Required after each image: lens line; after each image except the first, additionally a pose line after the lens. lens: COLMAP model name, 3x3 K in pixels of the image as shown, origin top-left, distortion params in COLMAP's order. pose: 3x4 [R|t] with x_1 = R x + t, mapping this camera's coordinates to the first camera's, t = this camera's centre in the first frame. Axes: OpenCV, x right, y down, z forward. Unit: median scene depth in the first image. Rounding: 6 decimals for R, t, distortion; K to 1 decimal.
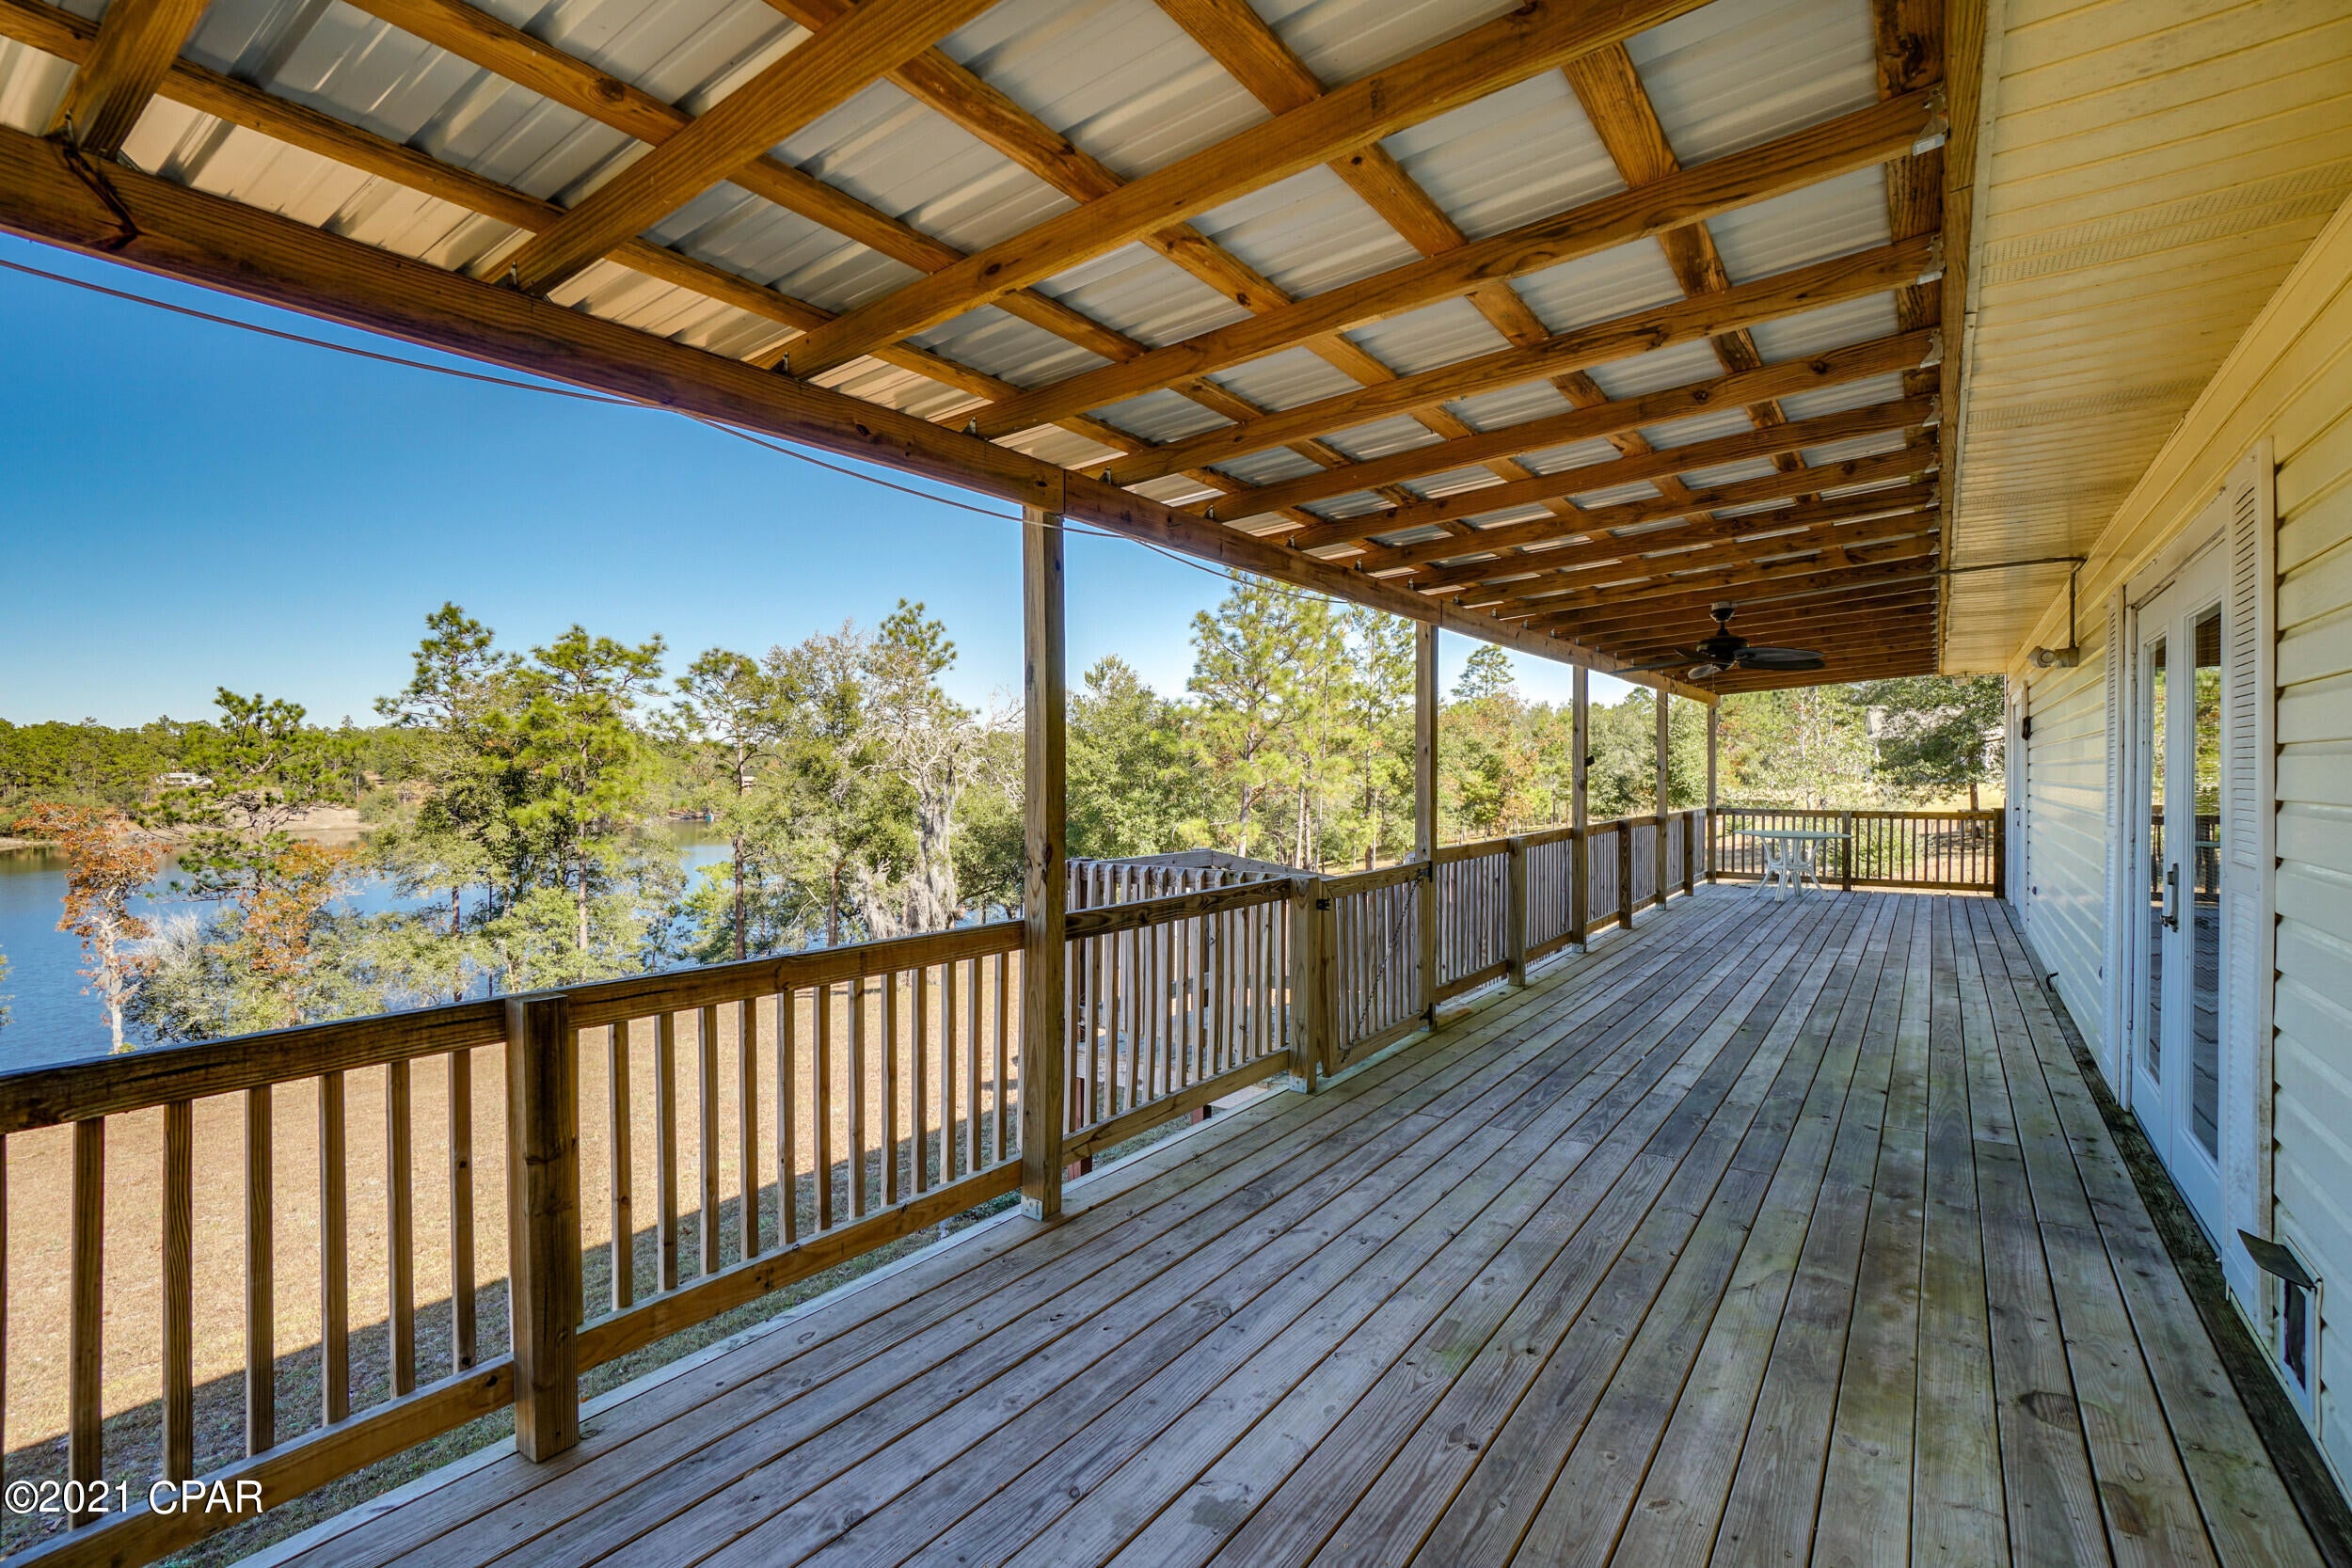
lens RADIAL K [[1102.7, 0, 1163.0], [0, 1102.7, 781.4], [0, 0, 1]] dist [-0.059016, 0.024608]
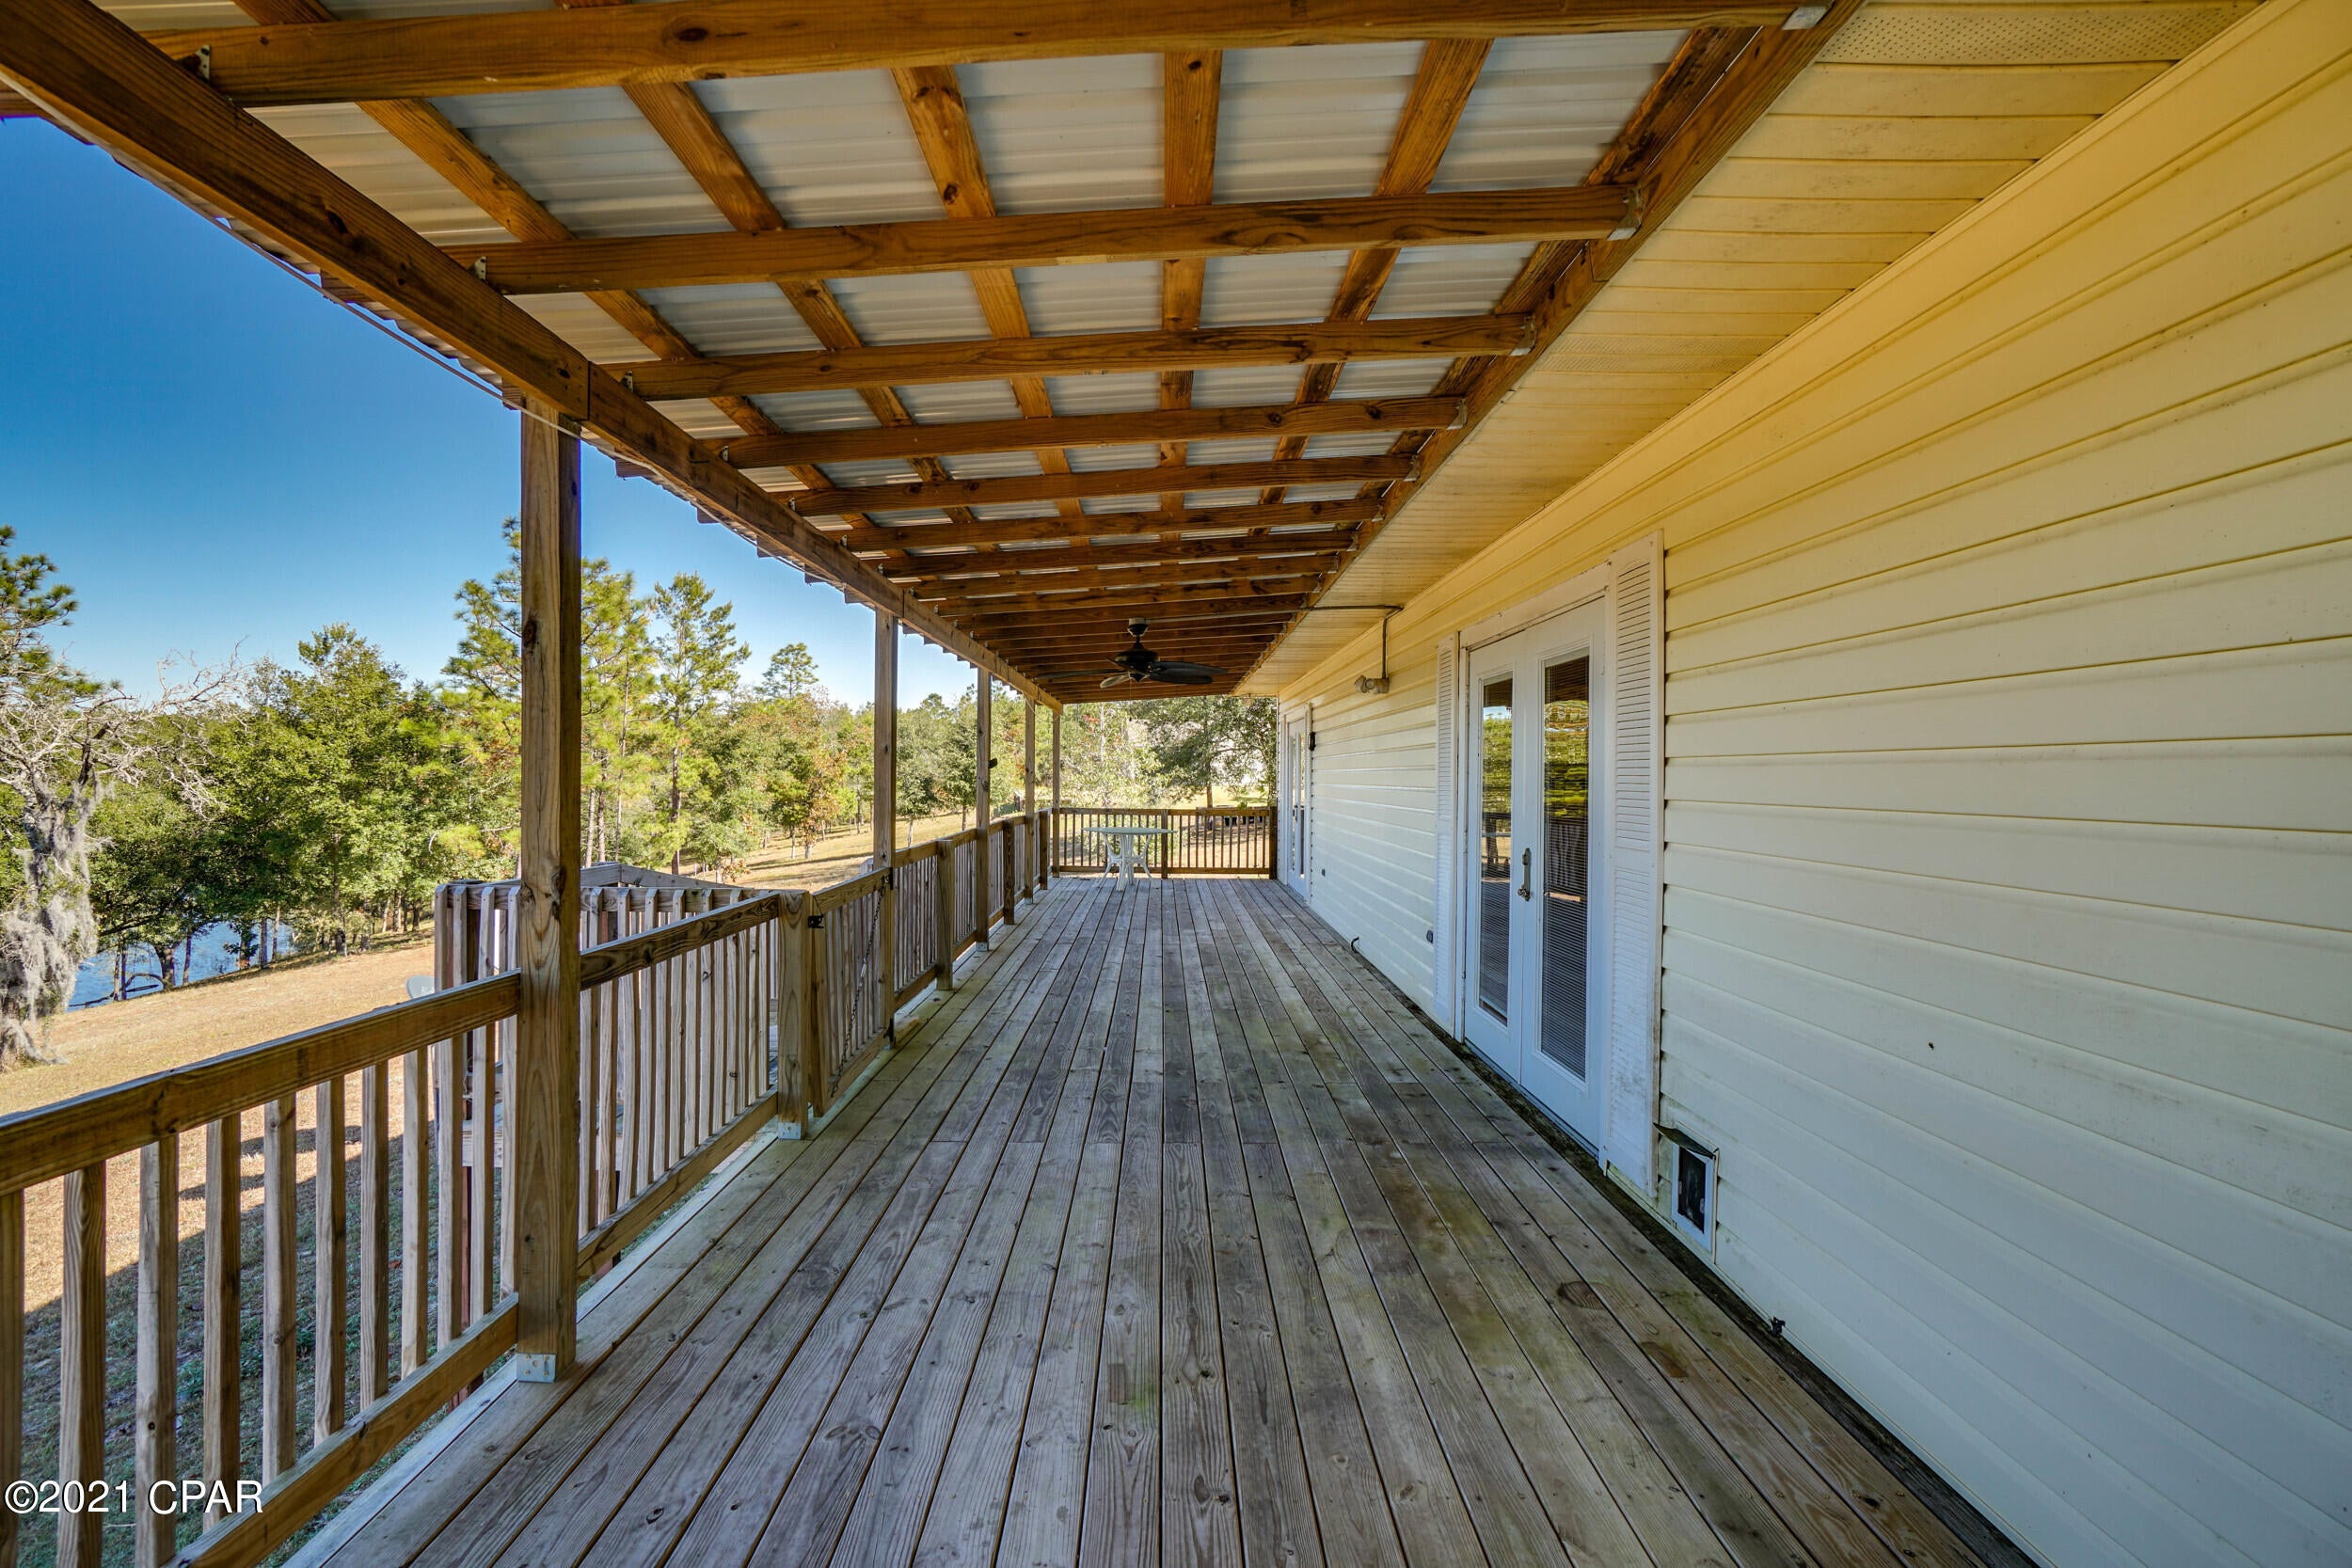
lens RADIAL K [[1102.7, 0, 1163.0], [0, 1102.7, 781.4], [0, 0, 1]] dist [-0.059016, 0.024608]
pose [[0.815341, 0.004641, 0.578962, -0.138584], [-0.004192, 0.999989, -0.002112, 0.000296], [-0.578965, -0.000705, 0.815352, 0.126865]]
